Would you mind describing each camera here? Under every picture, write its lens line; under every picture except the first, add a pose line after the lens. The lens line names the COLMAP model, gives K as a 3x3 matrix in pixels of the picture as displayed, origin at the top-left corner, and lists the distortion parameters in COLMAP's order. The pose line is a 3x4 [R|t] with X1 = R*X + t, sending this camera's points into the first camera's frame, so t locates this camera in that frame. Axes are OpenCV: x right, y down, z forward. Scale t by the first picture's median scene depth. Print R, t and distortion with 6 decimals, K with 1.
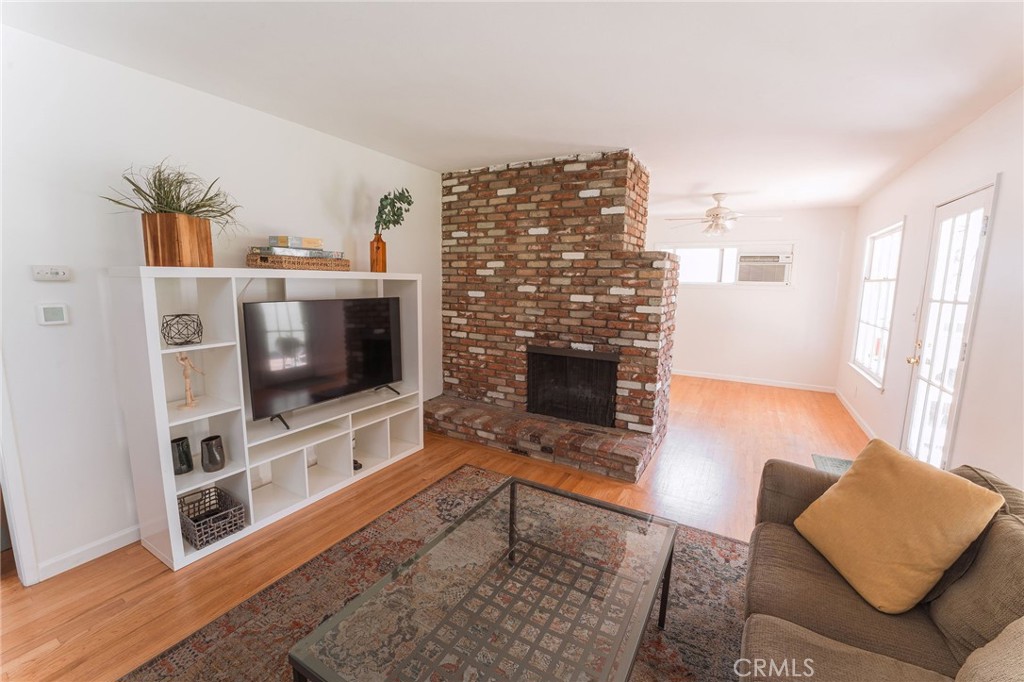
lens RADIAL K [[413.1, 0, 514.1], [0, 413.1, 338.7], [0, 0, 1]] dist [-0.021192, -0.000156]
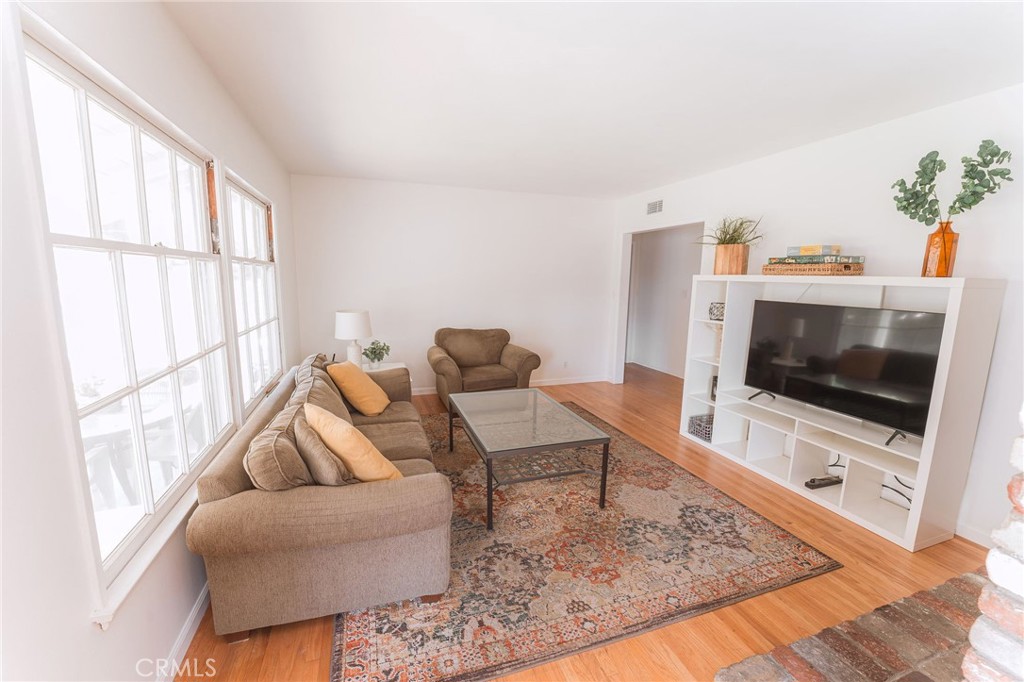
lens RADIAL K [[413.1, 0, 512.3], [0, 413.1, 344.1], [0, 0, 1]] dist [-0.021192, -0.000156]
pose [[-0.651065, 0.092118, -0.753412, 0.905283], [-0.139547, 0.961161, 0.238110, -0.153308], [0.746084, 0.260161, -0.612923, 1.221632]]
